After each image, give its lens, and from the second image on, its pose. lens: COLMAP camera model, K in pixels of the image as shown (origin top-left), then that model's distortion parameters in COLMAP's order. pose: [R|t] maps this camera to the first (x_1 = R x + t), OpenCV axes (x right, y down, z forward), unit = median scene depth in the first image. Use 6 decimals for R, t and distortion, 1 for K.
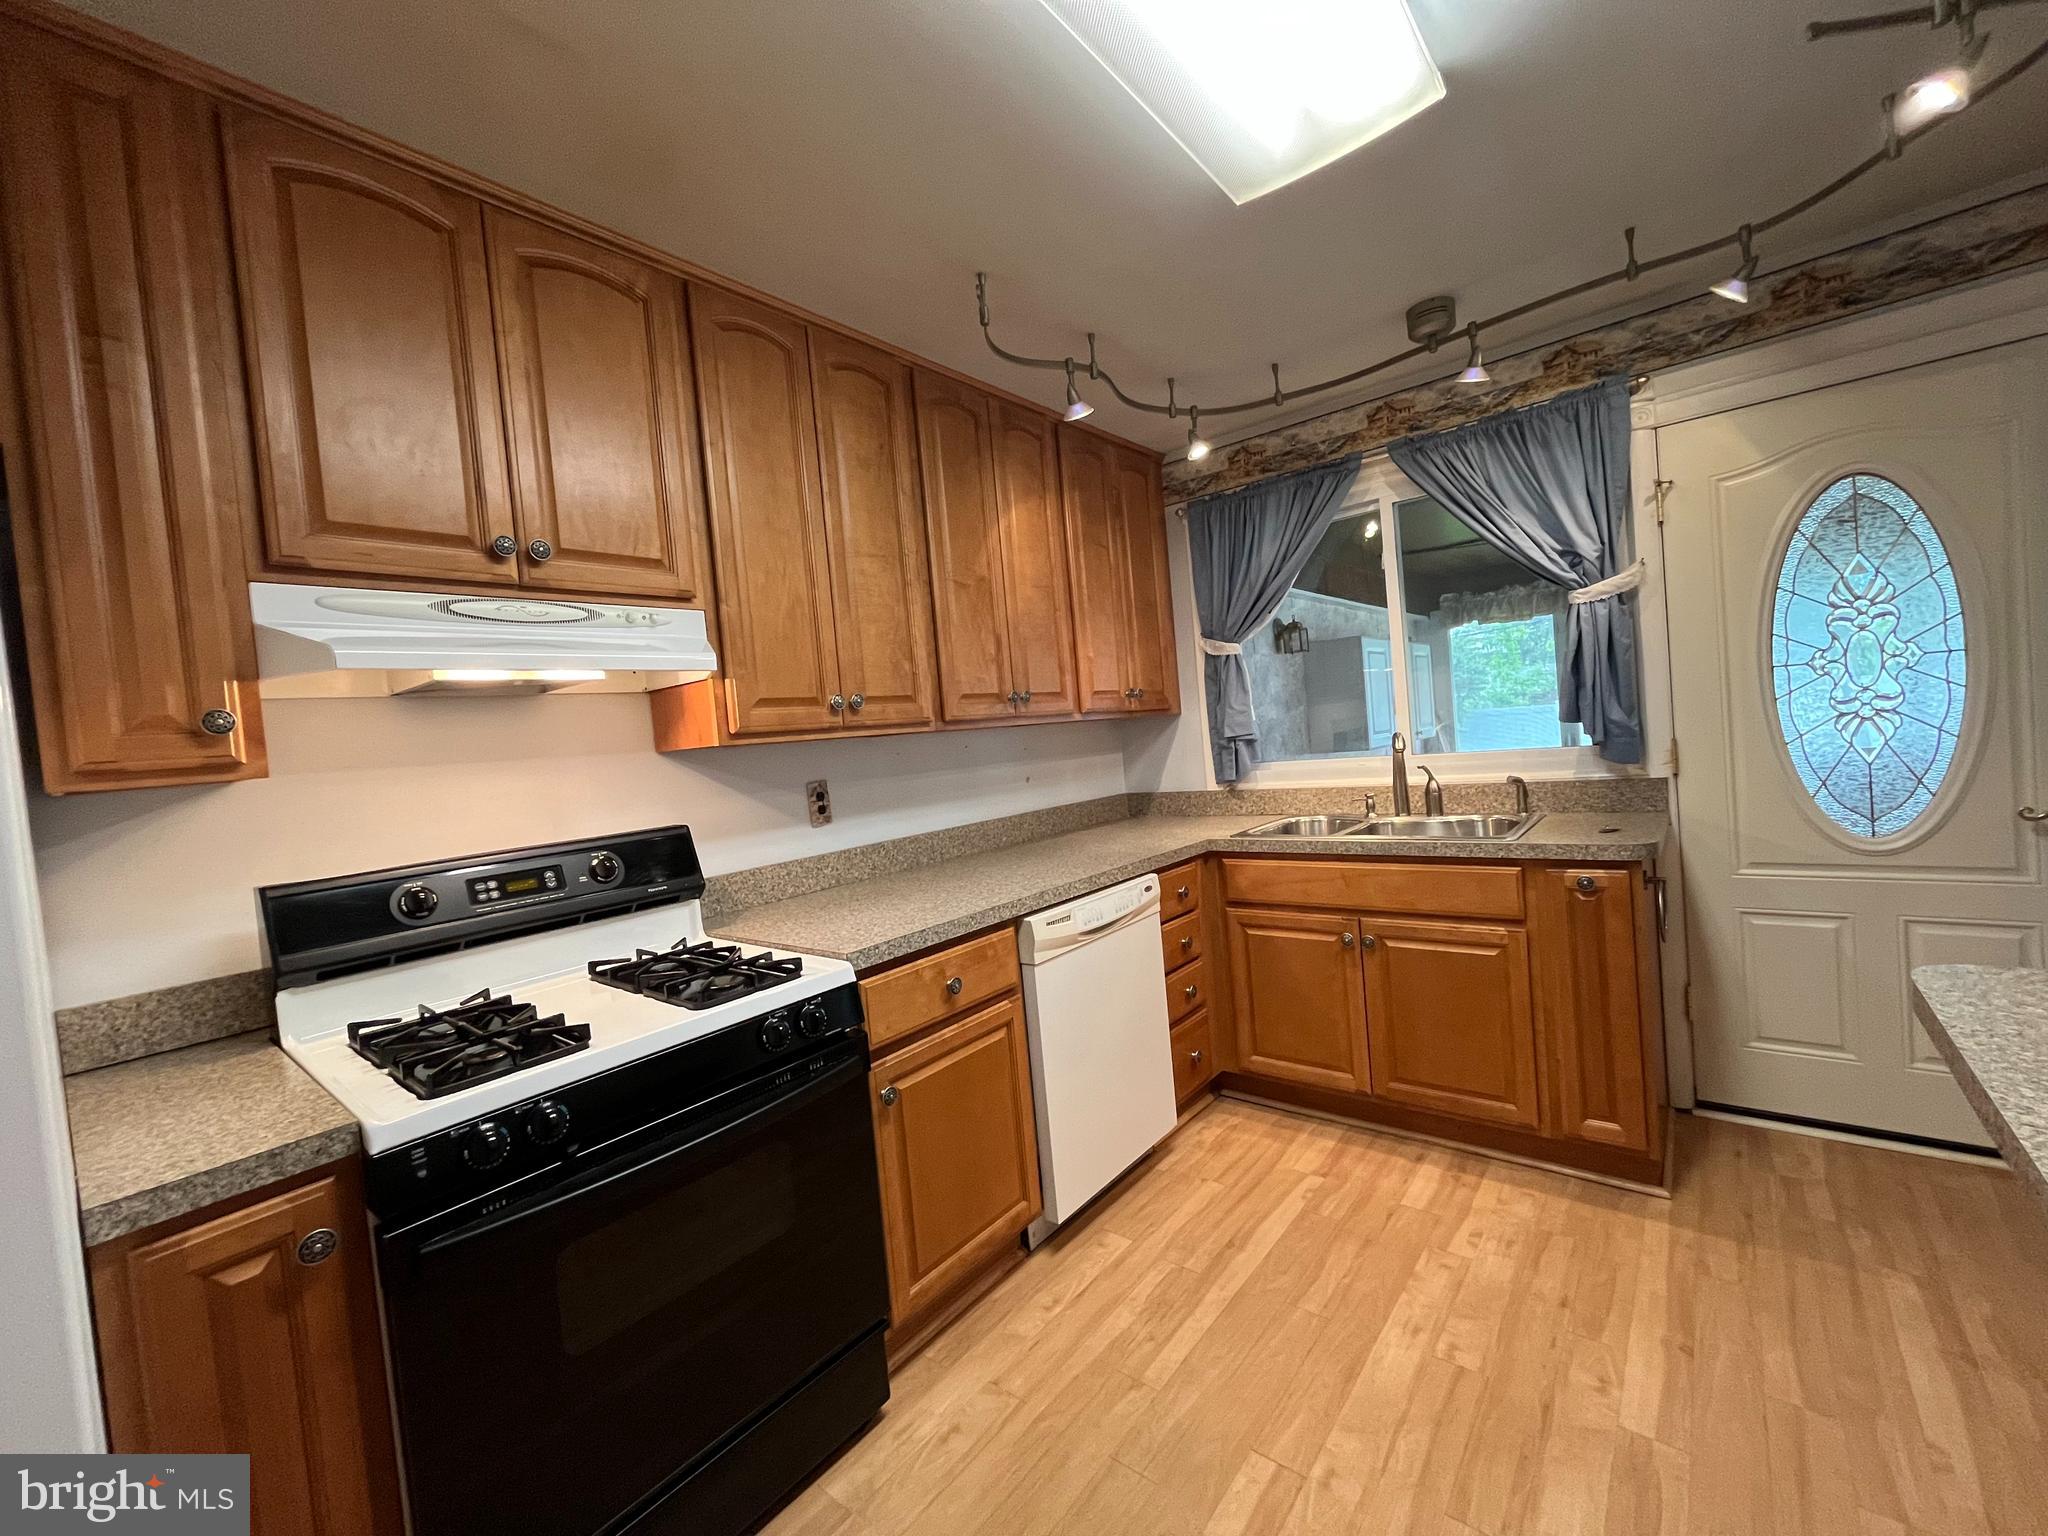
lens RADIAL K [[825.3, 0, 1015.4], [0, 825.3, 765.1], [0, 0, 1]] dist [-0.003907, 0.000489]
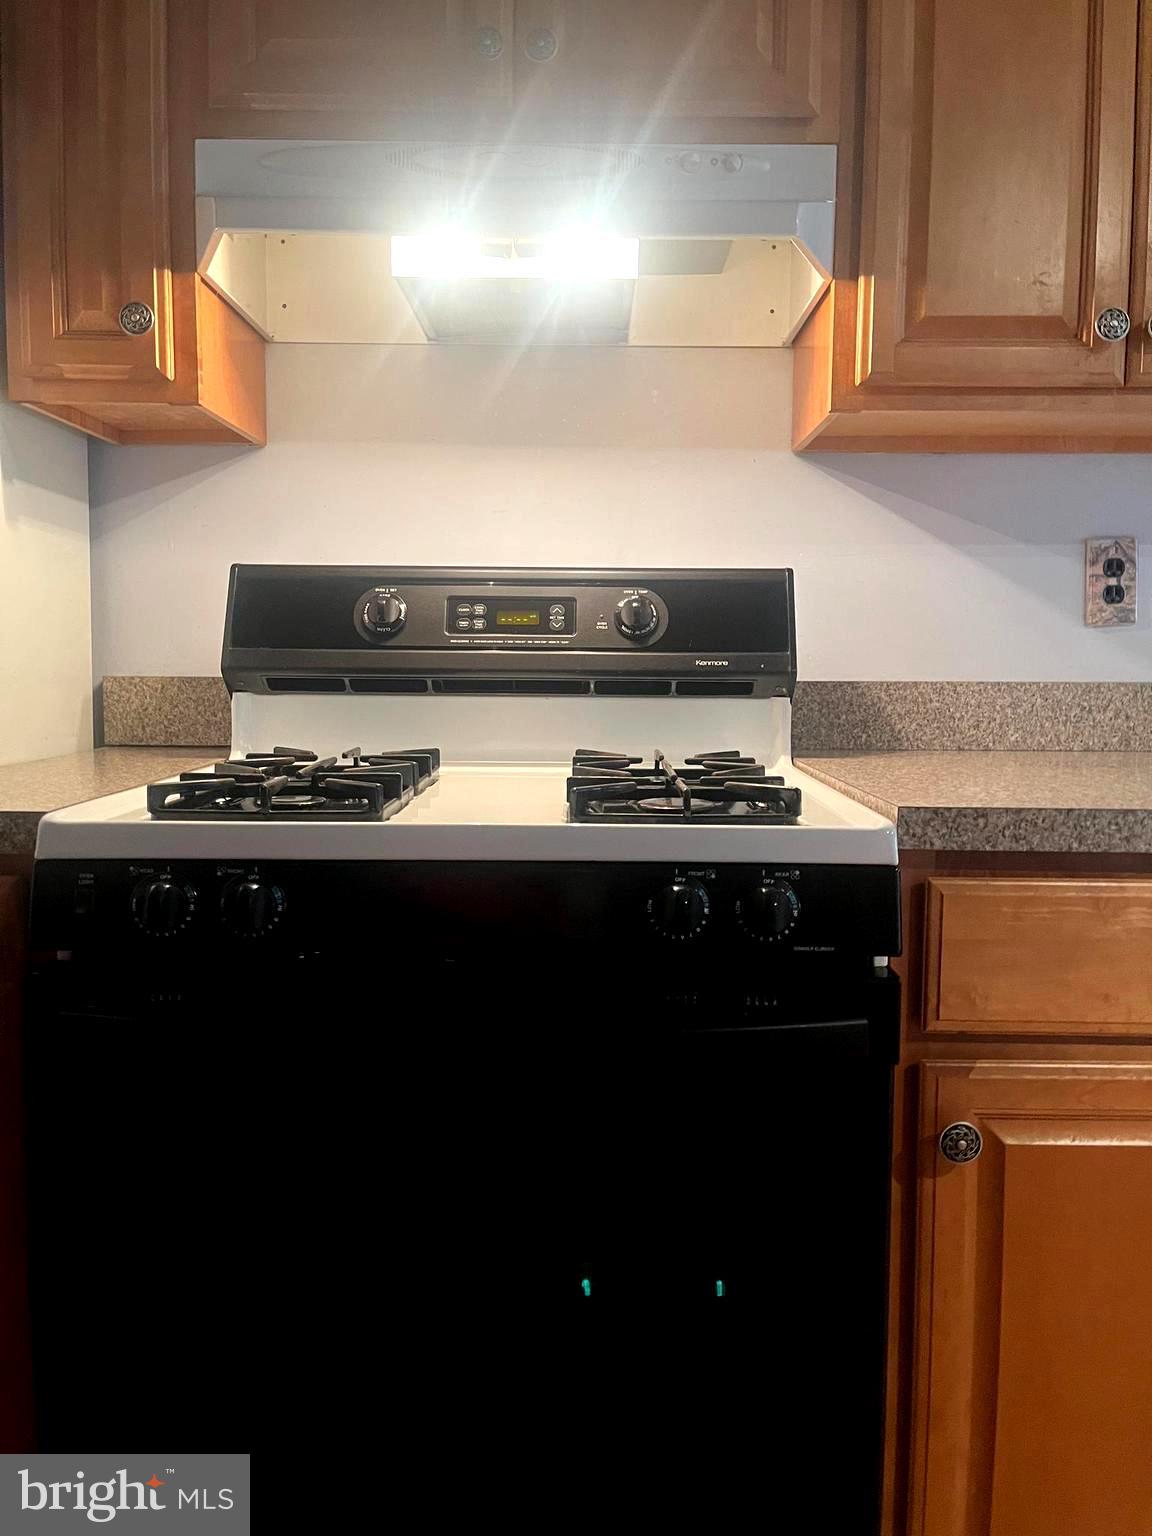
lens RADIAL K [[1156.3, 0, 589.0], [0, 1156.3, 760.1], [0, 0, 1]] dist [0.073583, -0.101843]
pose [[0.638216, 0.161538, -0.752719, 0.112930], [-0.091306, 0.986720, 0.134340, 0.086872], [0.764423, -0.017011, 0.644490, 0.296398]]
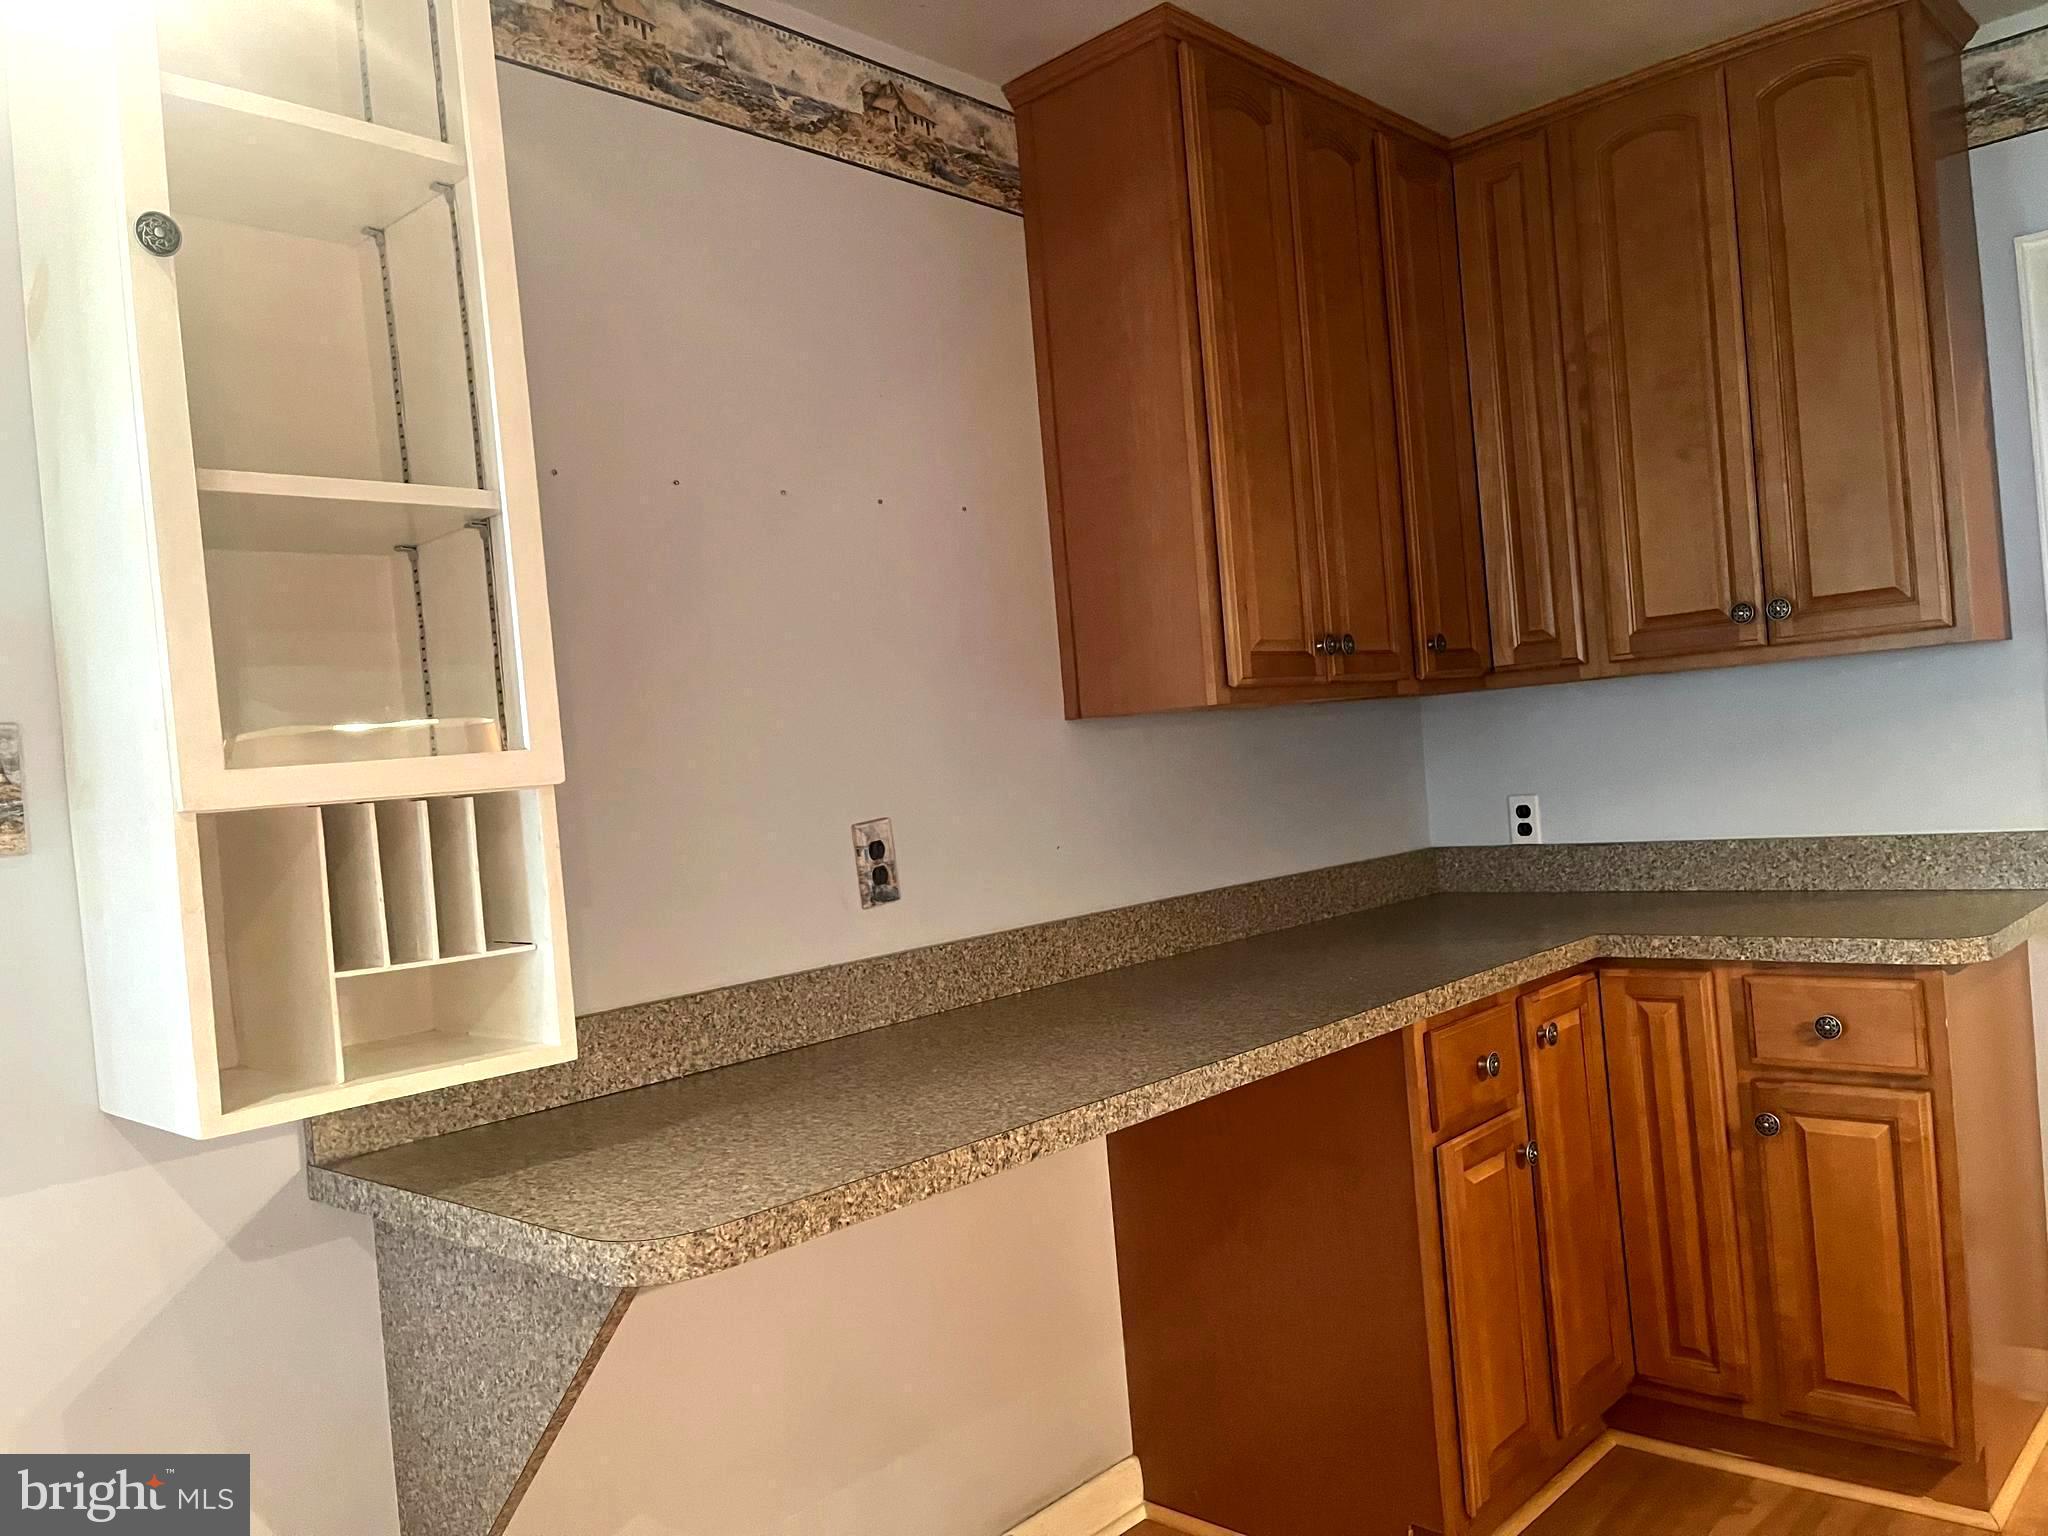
lens RADIAL K [[1541.8, 0, 1016.1], [0, 1541.8, 779.0], [0, 0, 1]] dist [0.073583, -0.101843]
pose [[-0.983363, 0.171288, 0.060474, 0.292328], [0.173796, 0.984011, 0.038961, -0.049334], [-0.052834, 0.048823, -0.997409, 0.948150]]
